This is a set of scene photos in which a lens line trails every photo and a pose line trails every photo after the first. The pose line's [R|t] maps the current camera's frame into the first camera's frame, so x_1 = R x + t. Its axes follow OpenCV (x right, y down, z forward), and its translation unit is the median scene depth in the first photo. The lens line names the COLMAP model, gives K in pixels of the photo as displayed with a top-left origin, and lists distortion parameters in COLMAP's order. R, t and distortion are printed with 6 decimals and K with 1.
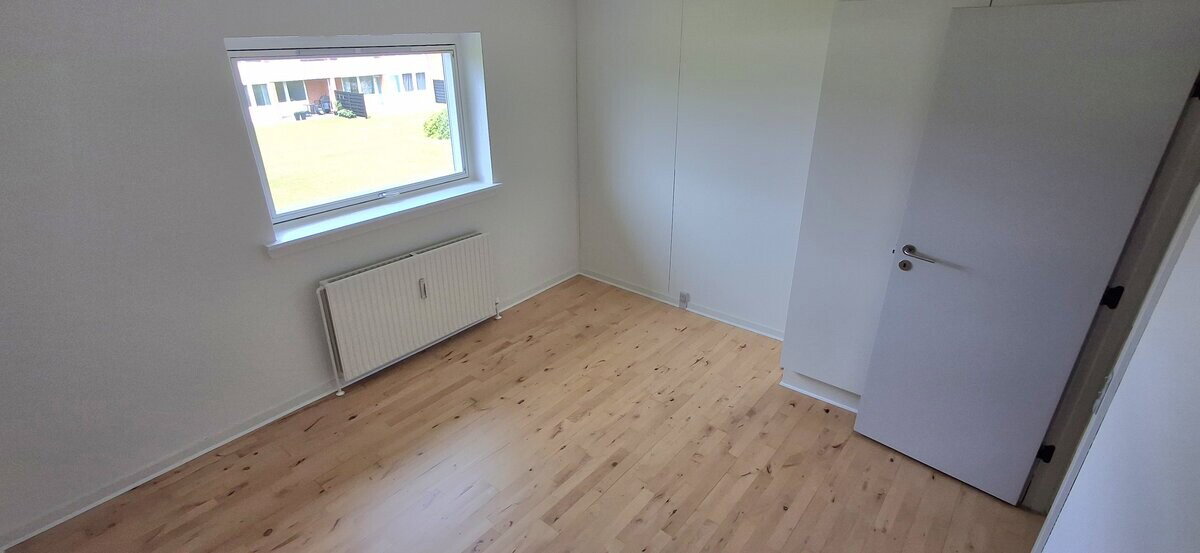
lens RADIAL K [[542.1, 0, 603.8], [0, 542.1, 278.0], [0, 0, 1]] dist [0.000590, 0.000072]
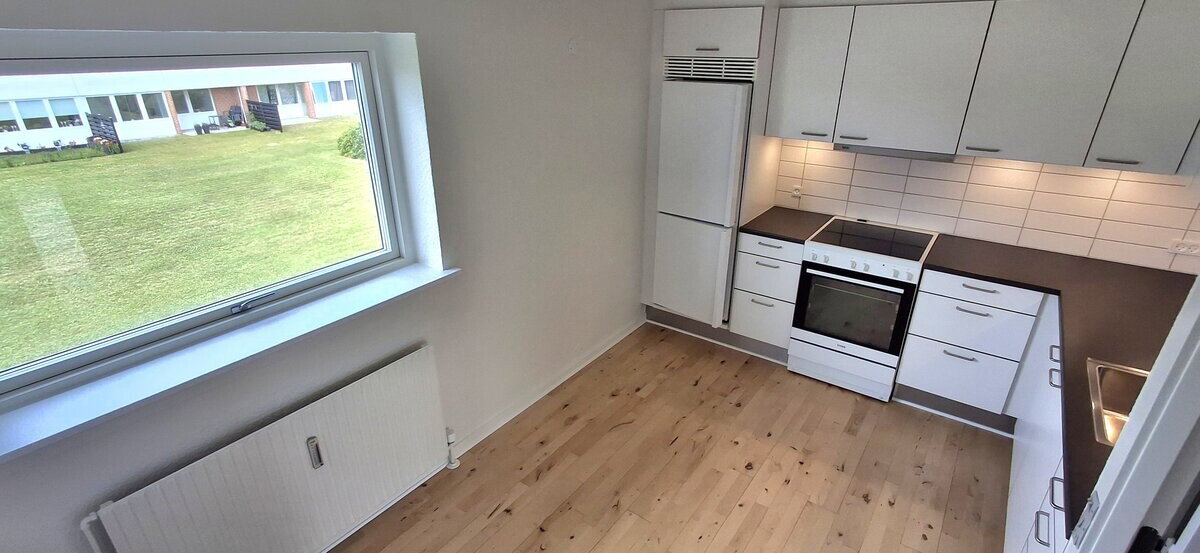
lens RADIAL K [[535.3, 0, 593.4], [0, 535.3, 251.8], [0, 0, 1]] dist [0.000559, 0.000077]
pose [[0.995033, -0.031571, 0.094410, -0.022659], [0.036338, 0.998127, -0.049208, -0.037039], [-0.092679, 0.052394, 0.994317, 0.096022]]
